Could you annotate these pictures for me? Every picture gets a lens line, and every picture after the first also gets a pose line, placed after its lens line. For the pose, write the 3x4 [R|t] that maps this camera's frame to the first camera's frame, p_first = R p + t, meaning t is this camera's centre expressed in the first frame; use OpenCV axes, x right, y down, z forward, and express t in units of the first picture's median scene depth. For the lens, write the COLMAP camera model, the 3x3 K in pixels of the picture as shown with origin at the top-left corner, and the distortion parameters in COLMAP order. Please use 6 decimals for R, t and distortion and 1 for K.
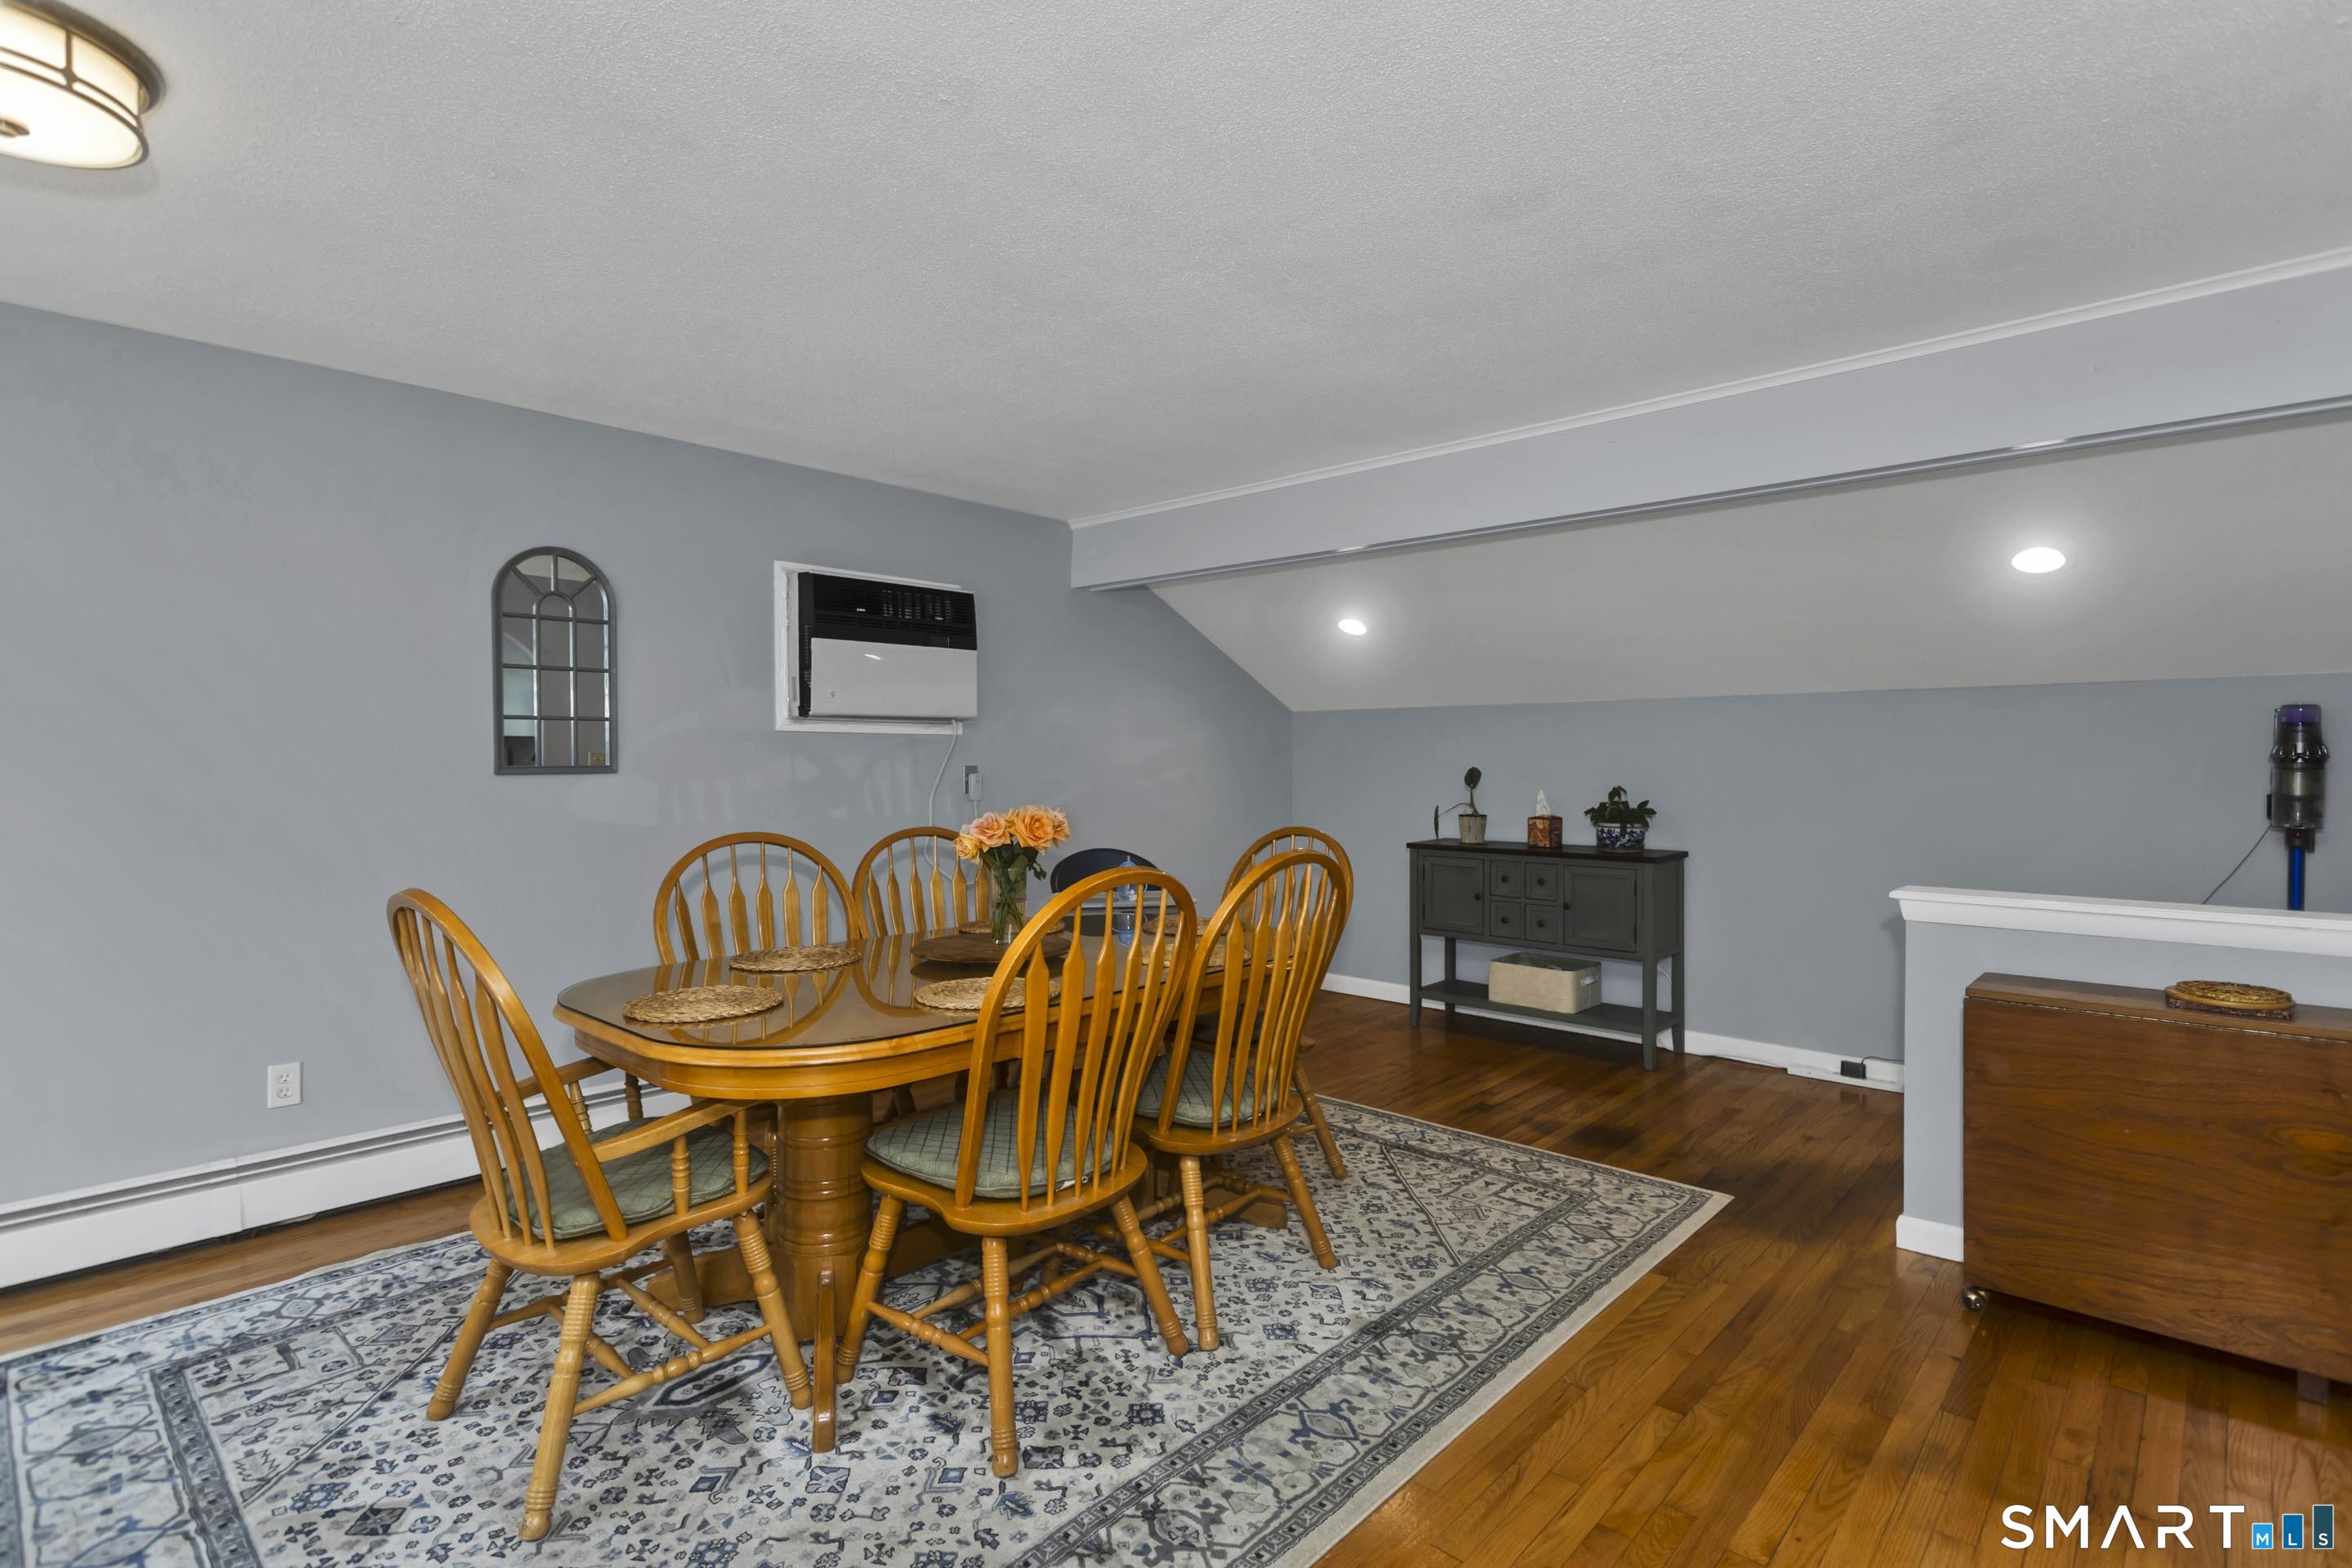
lens RADIAL K [[1130.5, 0, 1184.7], [0, 1130.5, 766.7], [0, 0, 1]] dist [0.001598, 0.000798]
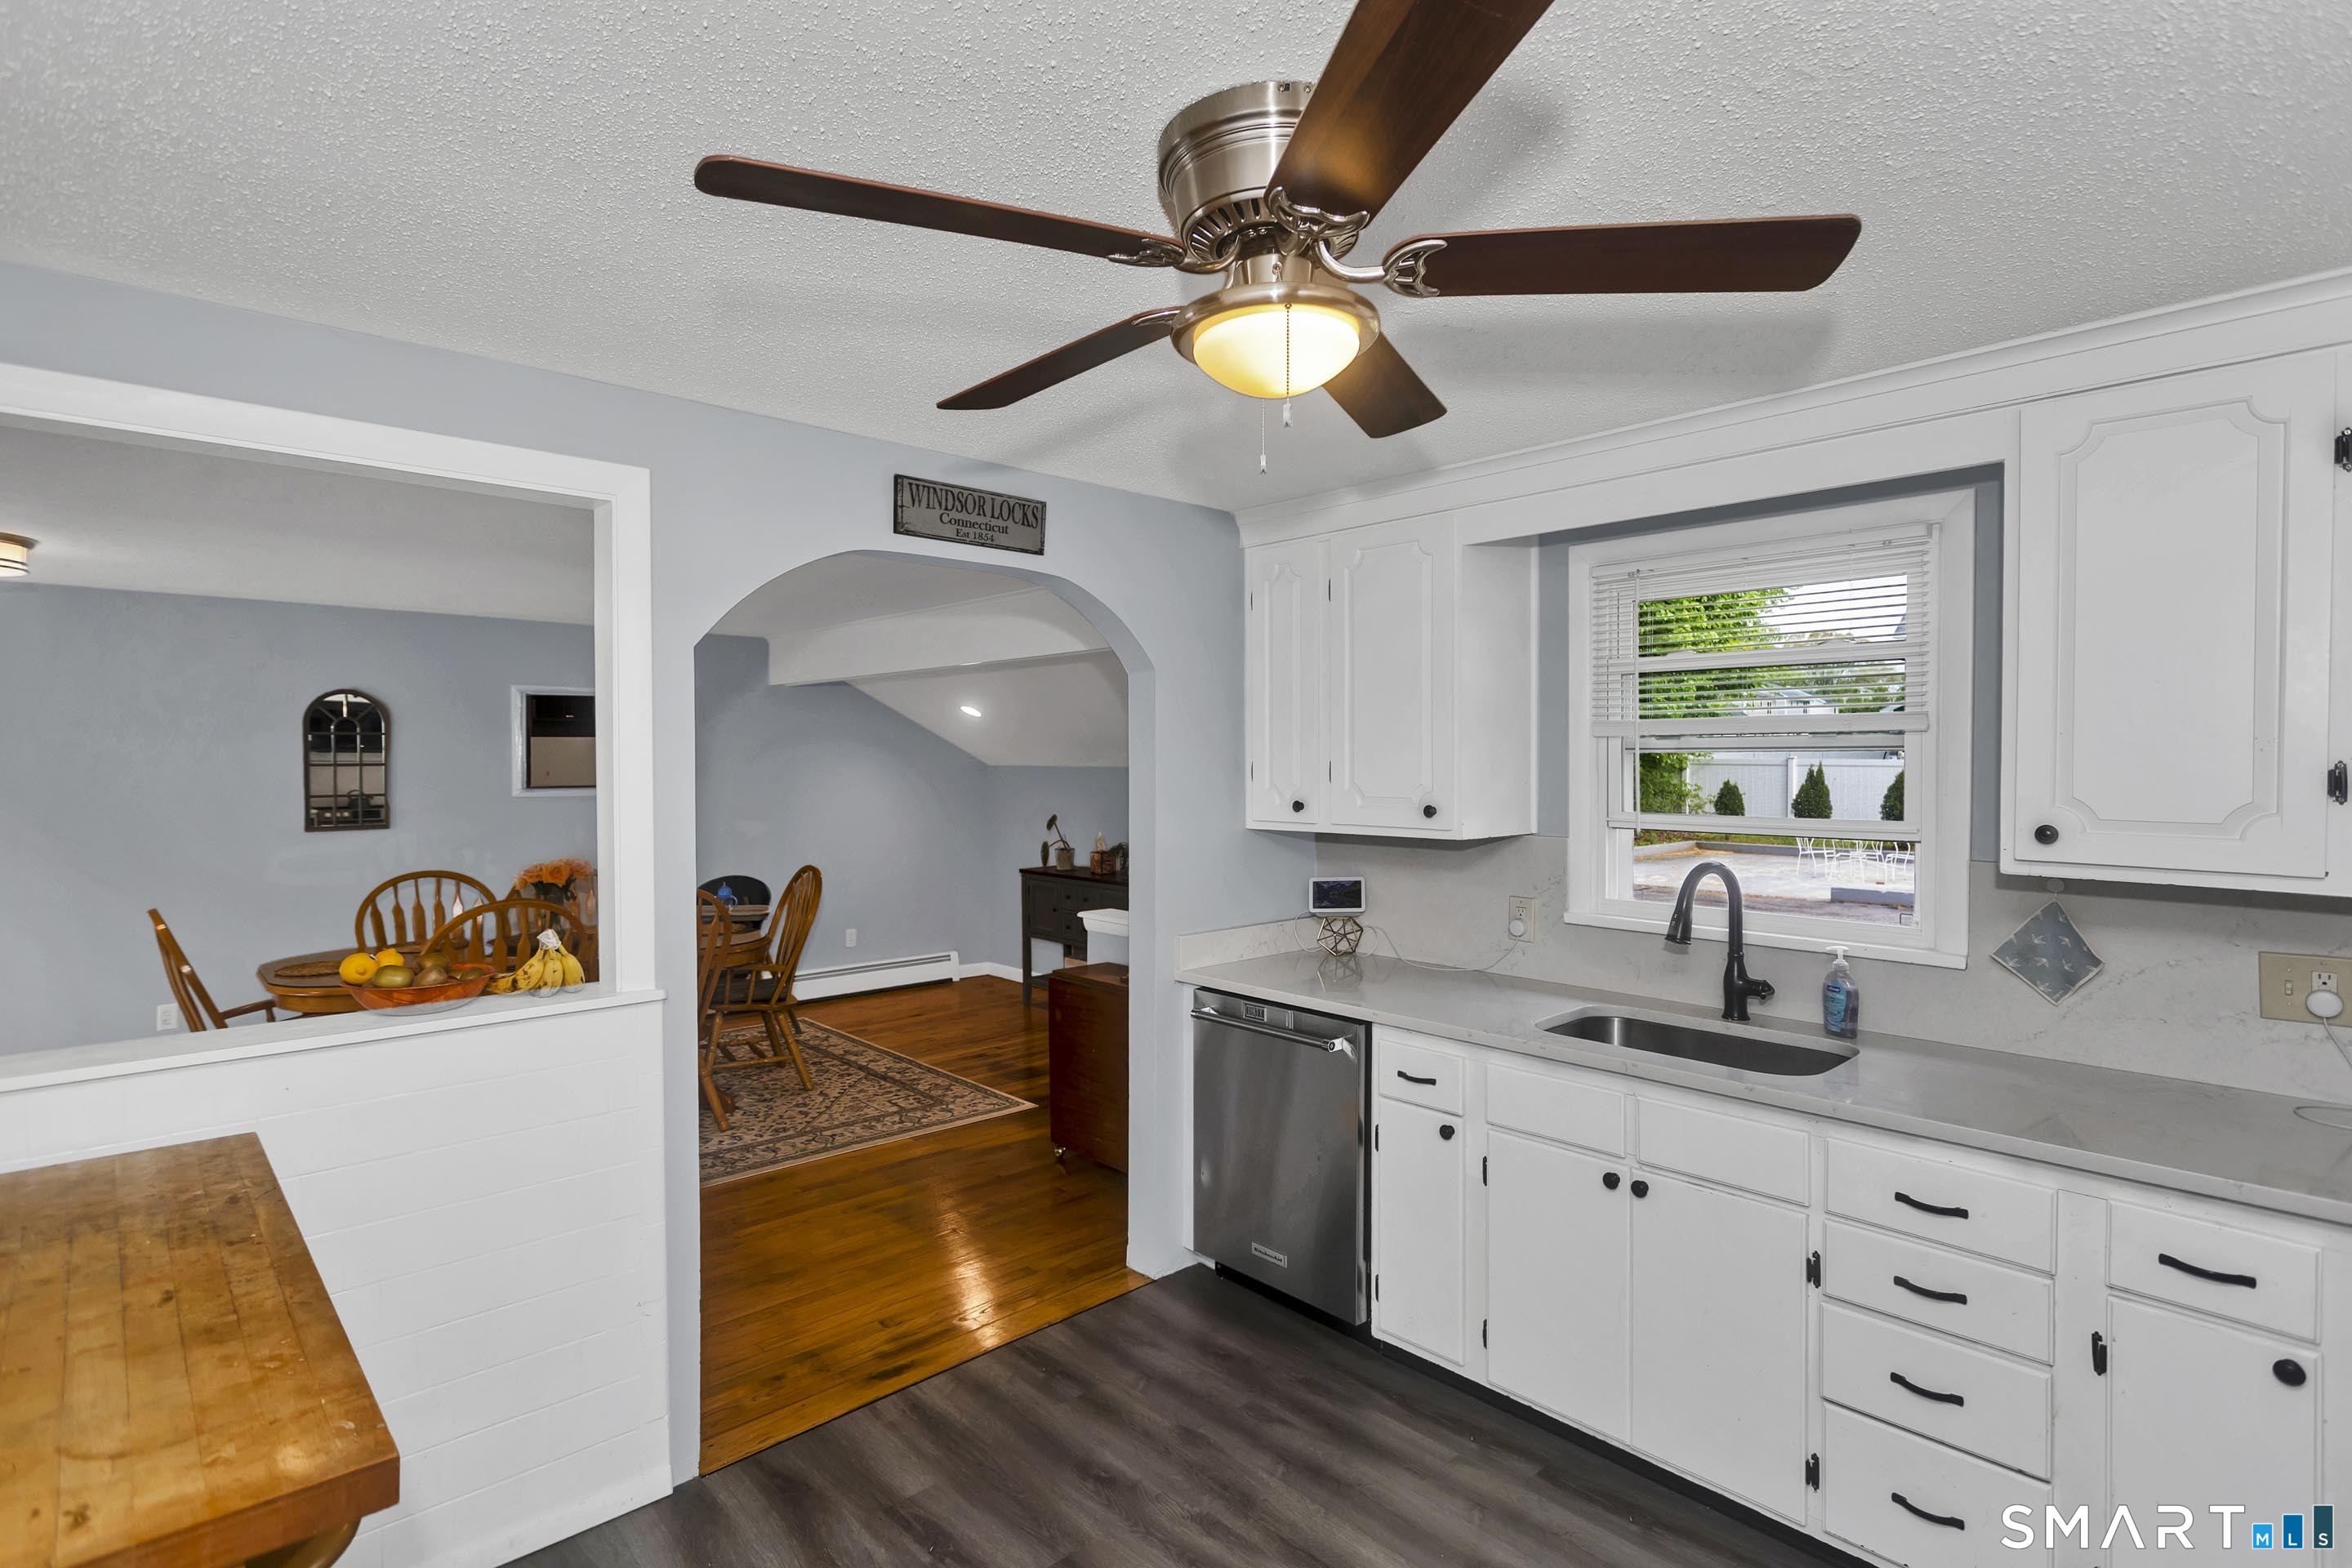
lens RADIAL K [[1130.5, 0, 1181.5], [0, 1130.5, 778.2], [0, 0, 1]] dist [0.001598, 0.000798]
pose [[0.996944, -0.000400, -0.078114, 0.801490], [0.001075, 0.999962, 0.008596, -0.086138], [0.078107, -0.008654, 0.996907, -0.540333]]
